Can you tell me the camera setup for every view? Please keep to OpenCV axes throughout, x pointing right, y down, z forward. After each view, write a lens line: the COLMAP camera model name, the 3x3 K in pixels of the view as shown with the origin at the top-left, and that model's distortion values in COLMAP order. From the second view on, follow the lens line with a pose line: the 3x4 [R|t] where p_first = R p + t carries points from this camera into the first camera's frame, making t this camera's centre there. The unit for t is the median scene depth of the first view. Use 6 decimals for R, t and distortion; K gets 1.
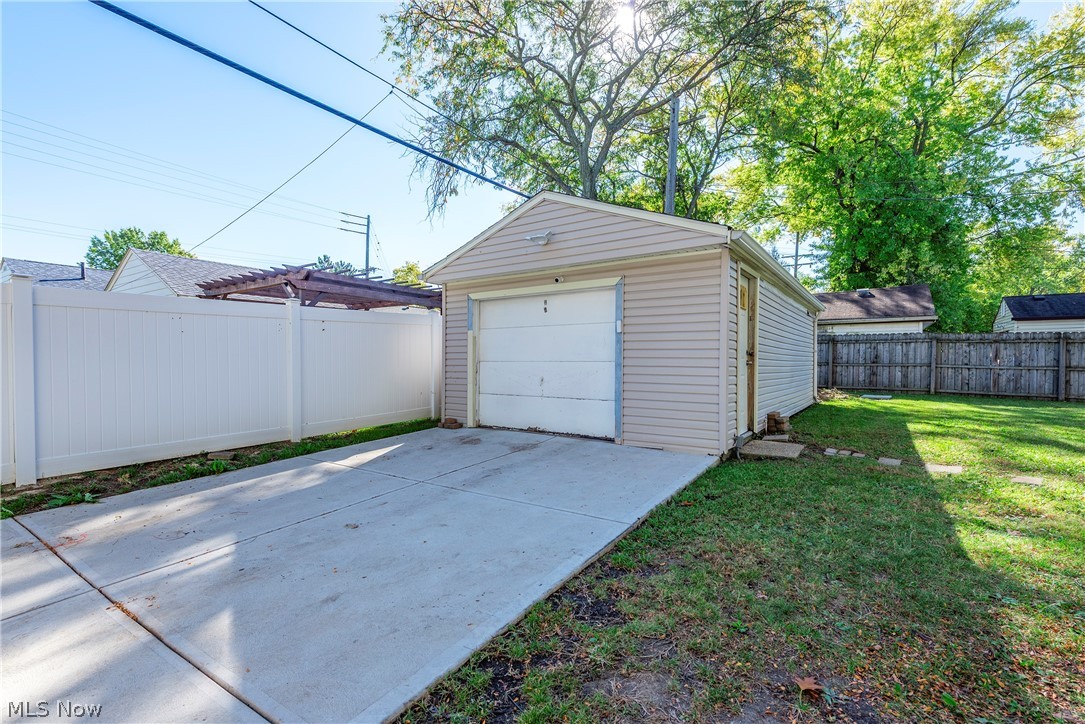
lens RADIAL K [[491.8, 0, 542.5], [0, 491.8, 362.0], [0, 0, 1]] dist [0.024941, -0.000033]
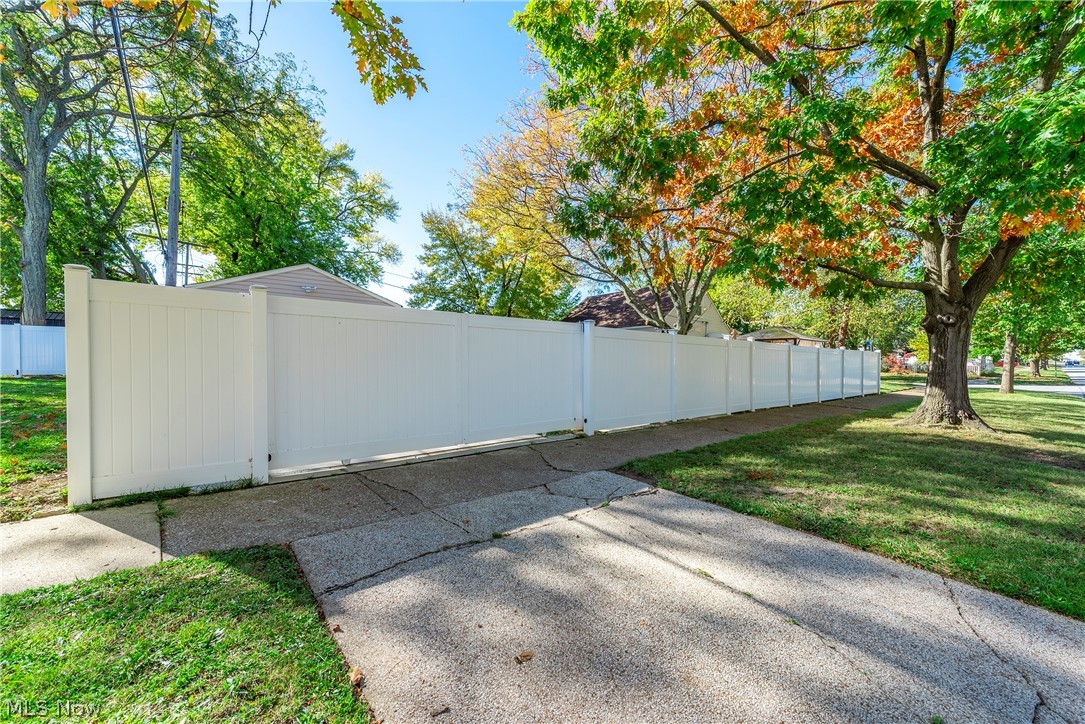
lens RADIAL K [[437.3, 0, 544.2], [0, 437.3, 367.5], [0, 0, 1]] dist [-0.001525, -0.000335]
pose [[0.275264, -0.012785, 0.961284, -0.495955], [-0.000115, 0.999911, 0.013332, 0.007730], [-0.961369, -0.003781, 0.275239, -0.105262]]
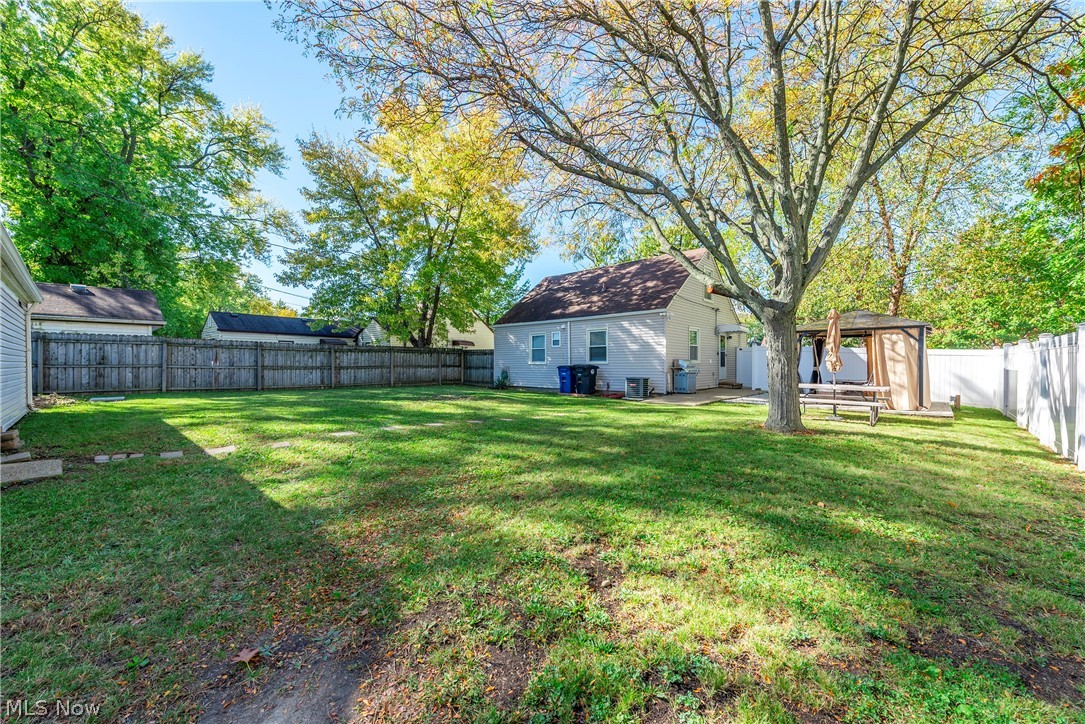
lens RADIAL K [[433.8, 0, 541.3], [0, 433.8, 365.3], [0, 0, 1]] dist [0.010183, -0.000200]
pose [[0.146039, -0.005827, 0.989262, -0.043924], [0.005086, 0.999974, 0.005140, 0.003648], [-0.989266, 0.004281, 0.146065, 0.035848]]
